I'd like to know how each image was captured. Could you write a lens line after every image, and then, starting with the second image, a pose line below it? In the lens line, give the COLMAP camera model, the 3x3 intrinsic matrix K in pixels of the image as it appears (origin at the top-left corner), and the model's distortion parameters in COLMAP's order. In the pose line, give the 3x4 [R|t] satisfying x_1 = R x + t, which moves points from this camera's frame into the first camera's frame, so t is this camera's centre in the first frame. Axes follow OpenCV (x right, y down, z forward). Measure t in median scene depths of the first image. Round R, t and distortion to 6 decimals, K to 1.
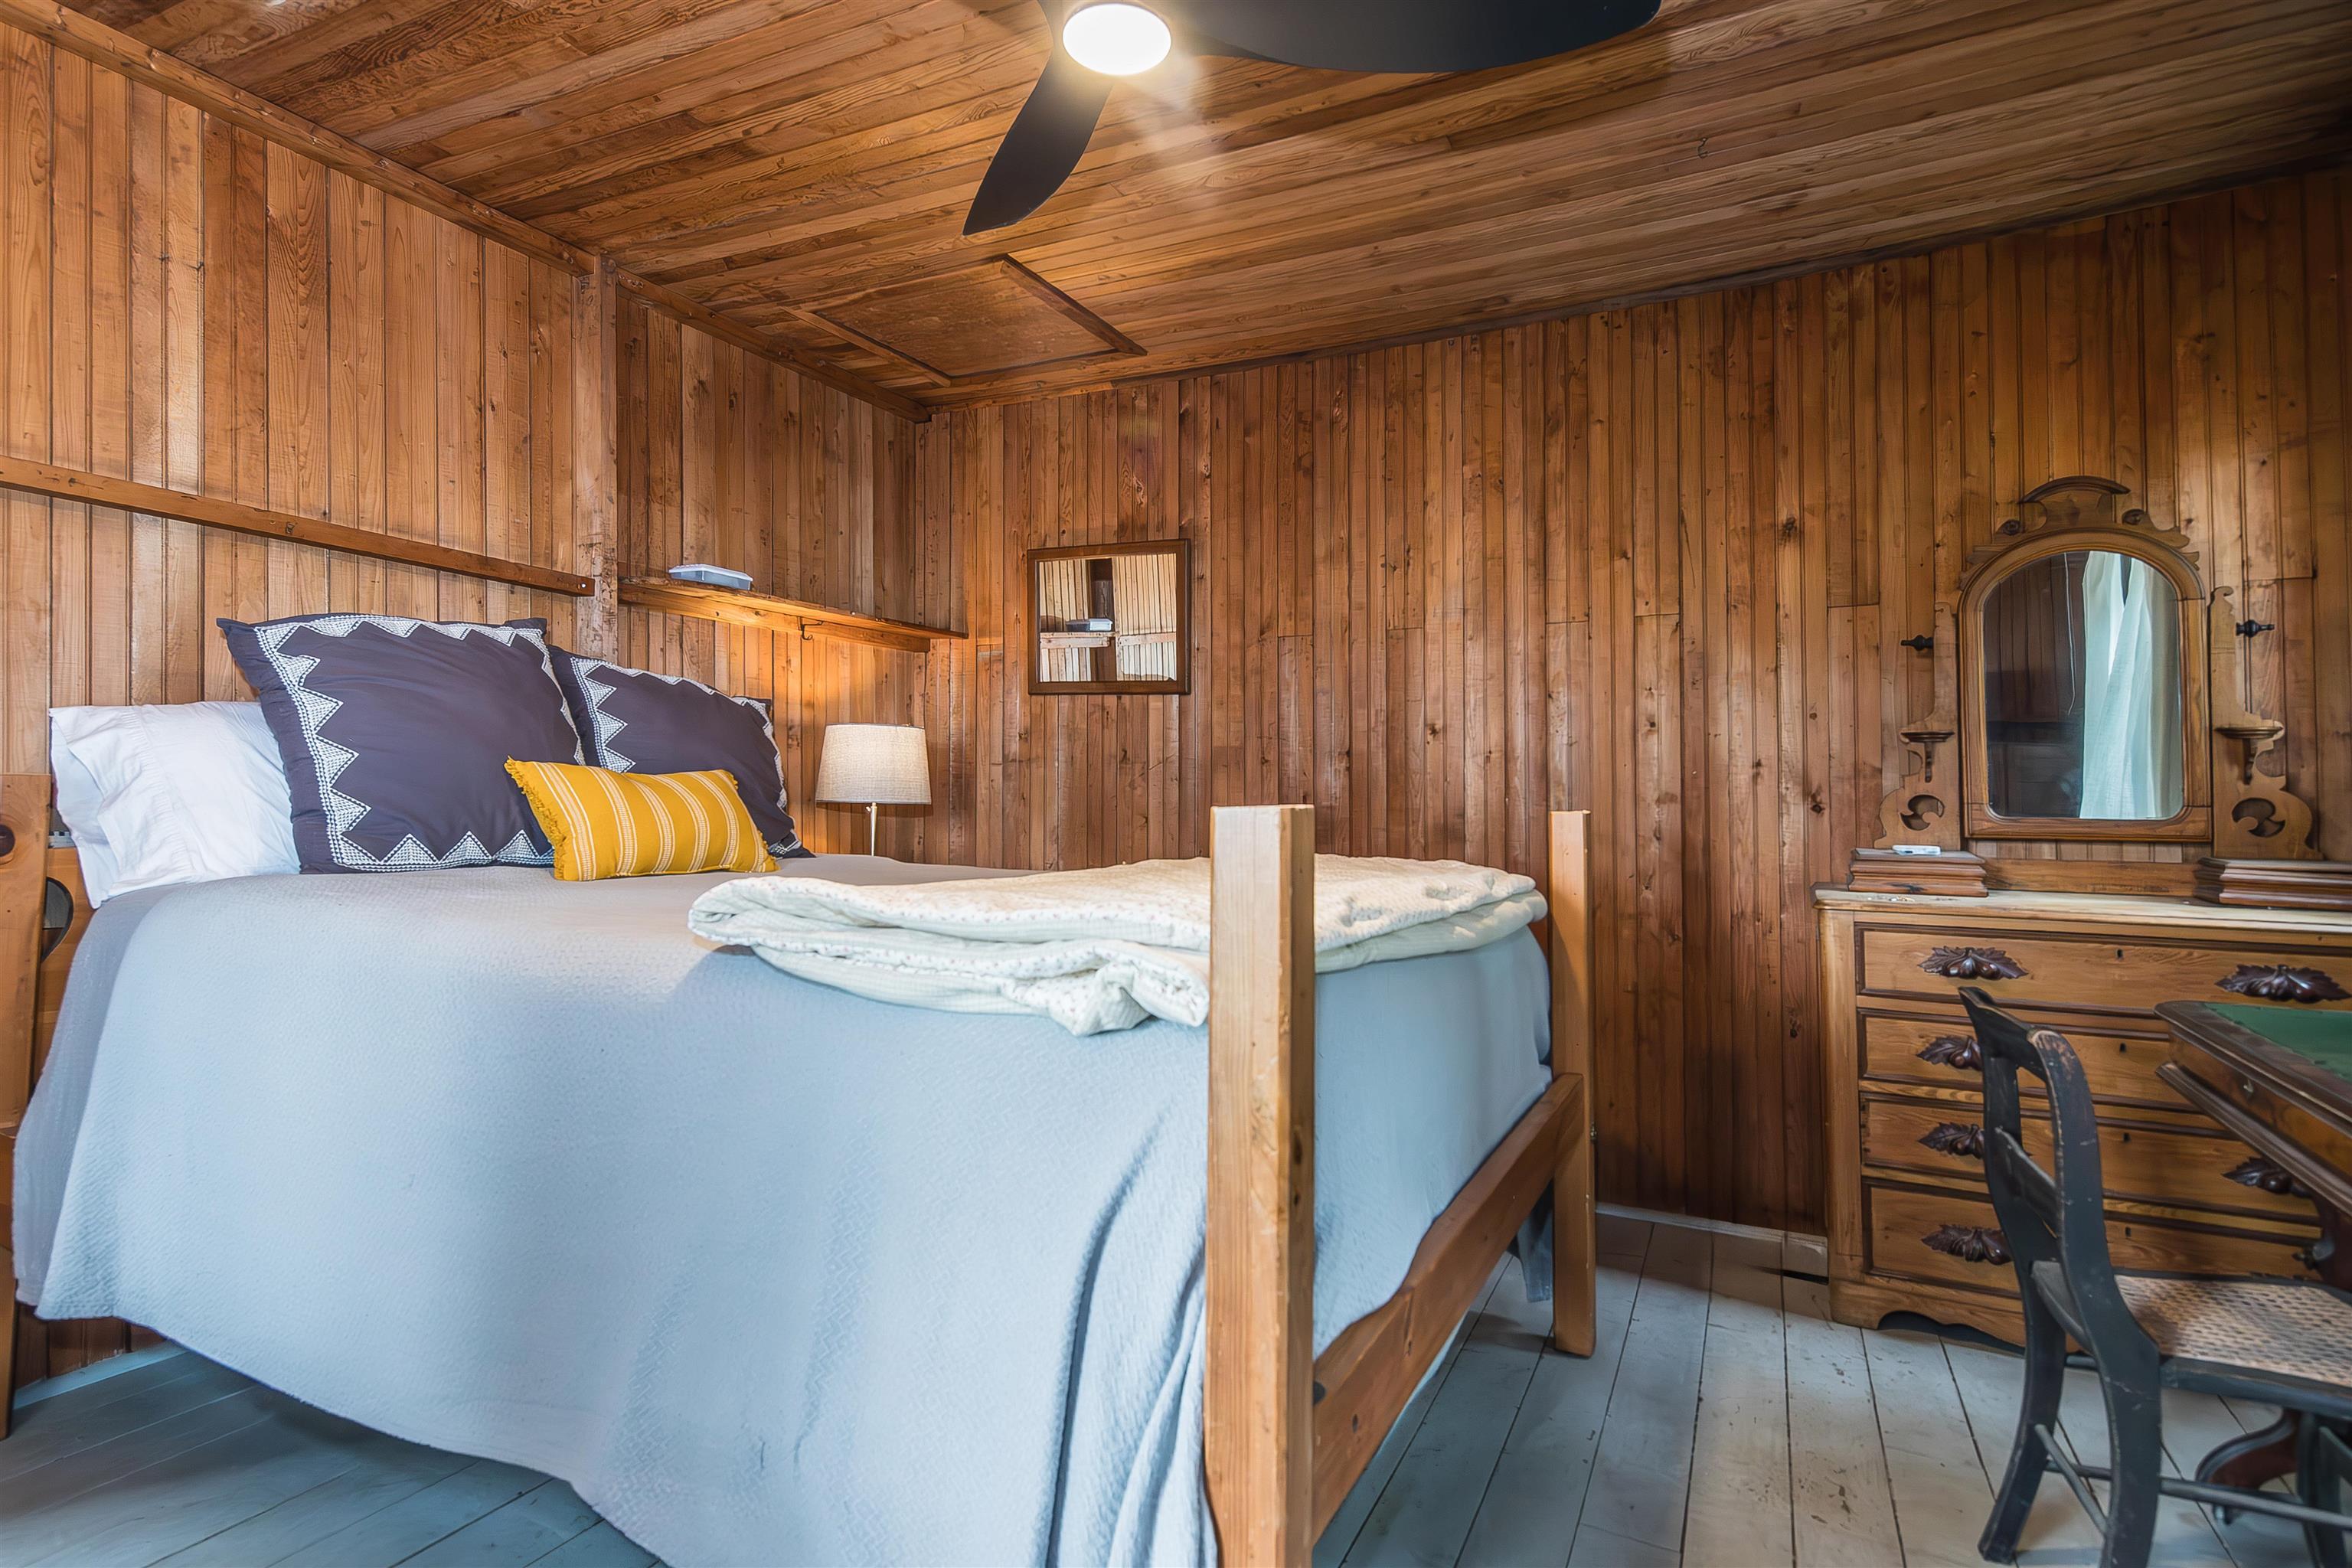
lens RADIAL K [[1206.2, 0, 1173.1], [0, 1206.2, 775.1], [0, 0, 1]] dist [0.008991, 0.000207]
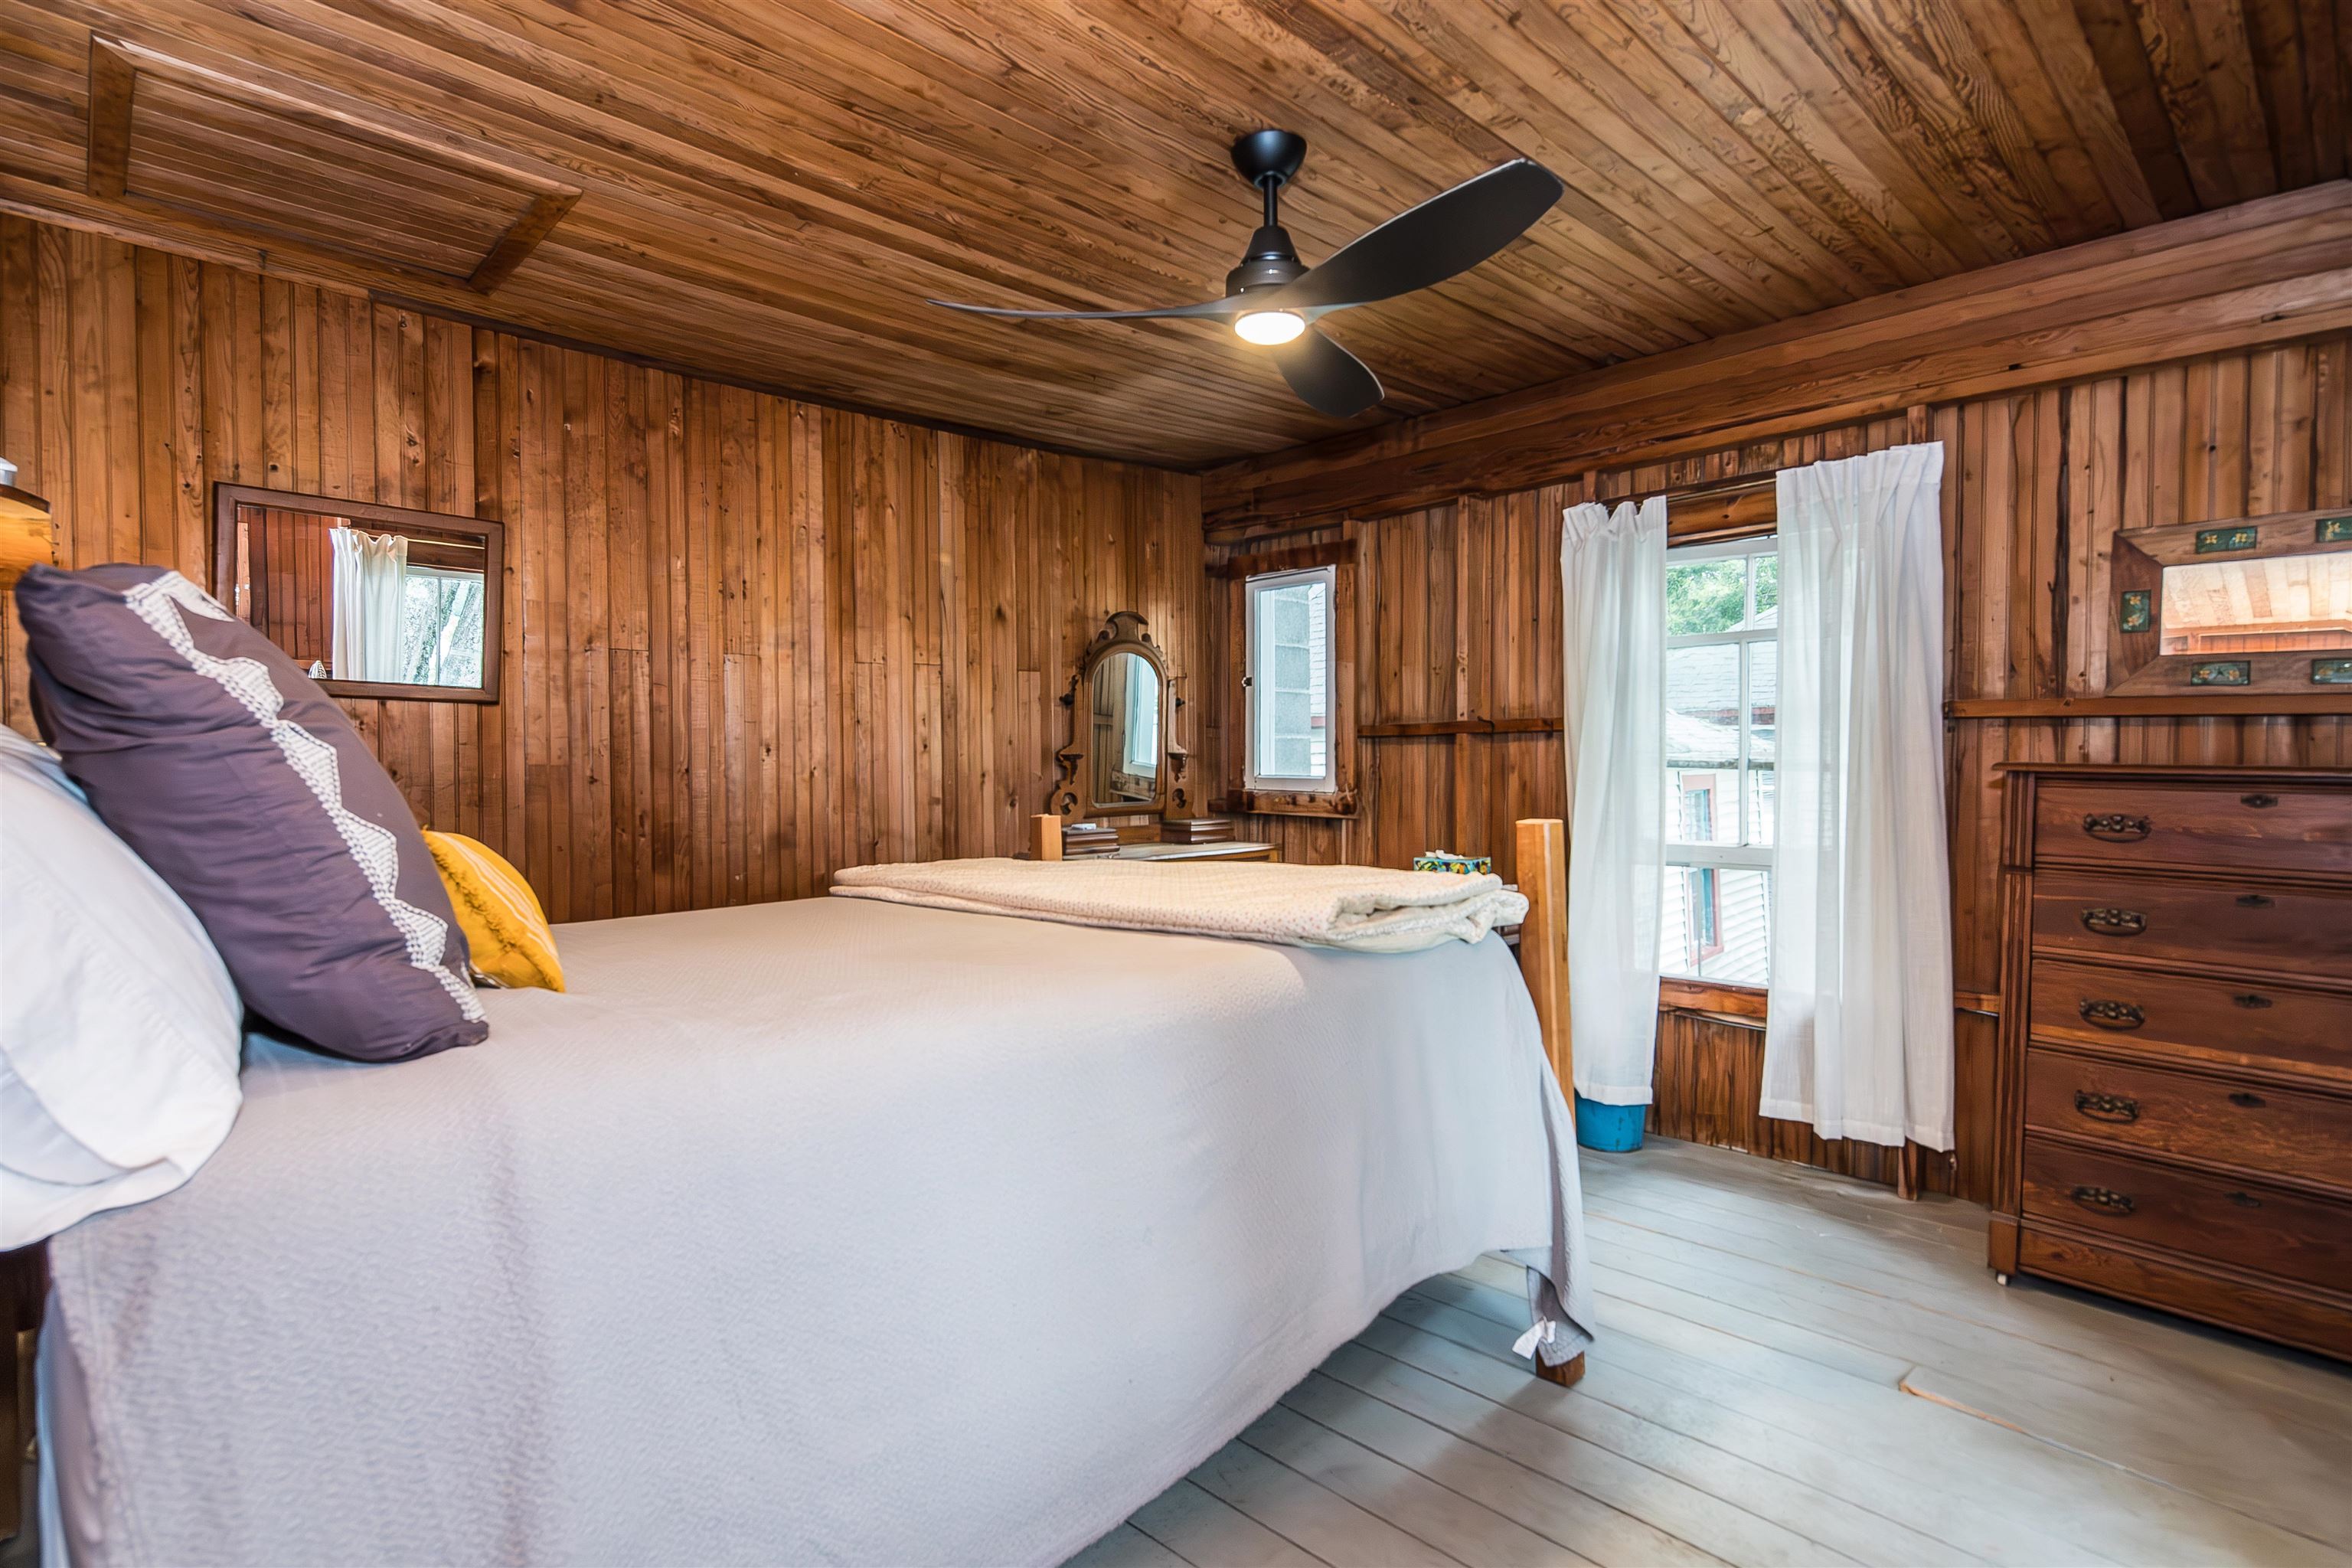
lens RADIAL K [[1206.2, 0, 1169.7], [0, 1206.2, 782.5], [0, 0, 1]] dist [0.008991, 0.000207]
pose [[0.299368, -0.038547, 0.953359, -0.769849], [-0.000648, 0.999175, 0.040603, -0.054787], [-0.954138, -0.012773, 0.299096, 0.337554]]
